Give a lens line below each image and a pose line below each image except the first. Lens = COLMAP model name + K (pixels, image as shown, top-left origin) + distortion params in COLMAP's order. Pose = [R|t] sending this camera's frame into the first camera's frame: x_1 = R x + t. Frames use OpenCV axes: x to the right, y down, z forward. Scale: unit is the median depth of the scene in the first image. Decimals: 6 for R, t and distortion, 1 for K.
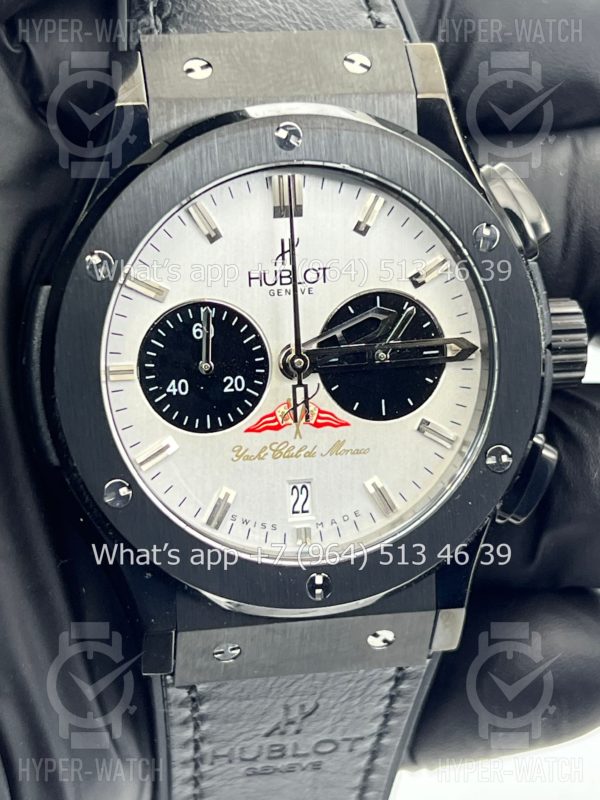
lens RADIAL K [[1890.5, 0, 302.6], [0, 1890.5, 395.4], [0, 0, 1]] dist [0.226586, 0.000000]
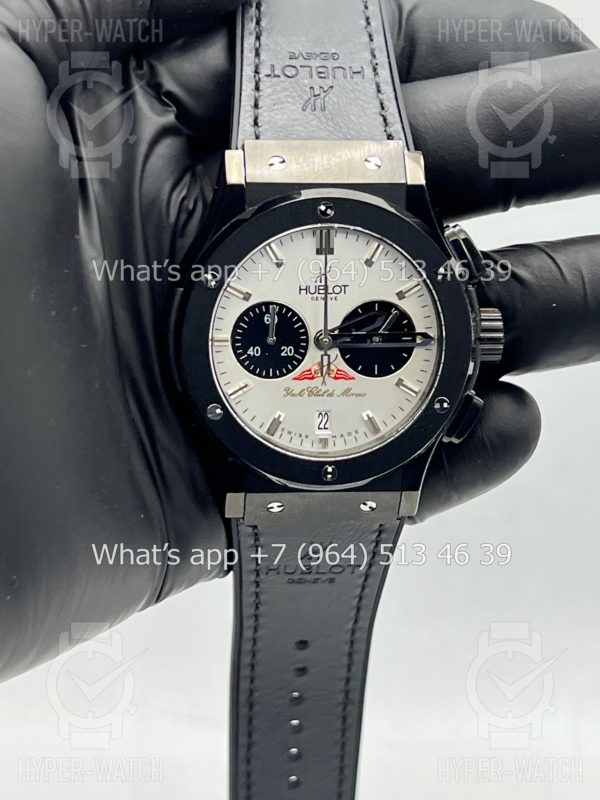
lens RADIAL K [[1890.5, 0, 301.5], [0, 1890.5, 396.4], [0, 0, 1]] dist [0.226586, 0.000000]
pose [[0.995053, 0.064681, -0.075410, 0.105816], [-0.059023, 0.995436, 0.074987, -0.092758], [0.079916, -0.070165, 0.994329, -0.678624]]
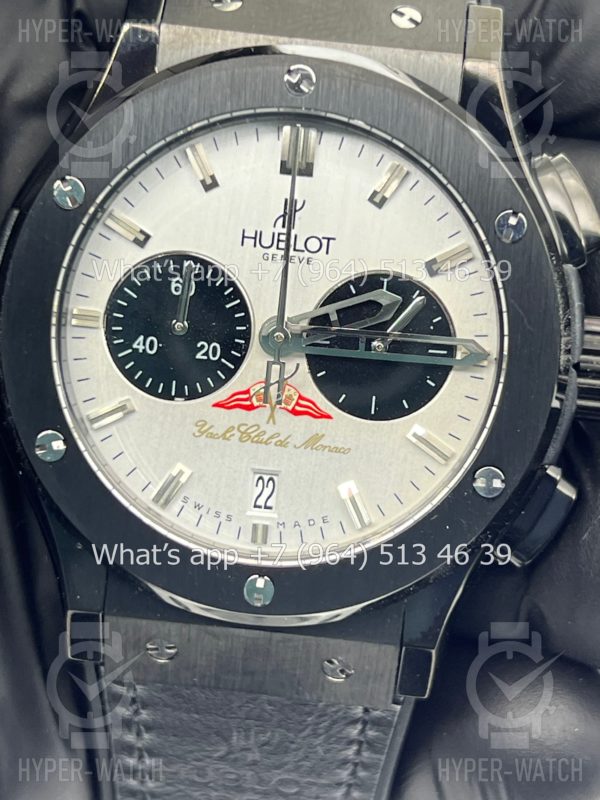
lens RADIAL K [[1890.5, 0, 303.1], [0, 1890.5, 385.3], [0, 0, 1]] dist [0.226586, 0.000000]
pose [[0.967160, 0.152700, -0.203183, 0.190364], [-0.163284, 0.985912, -0.036288, 0.034888], [0.194779, 0.068273, 0.978468, 0.133998]]
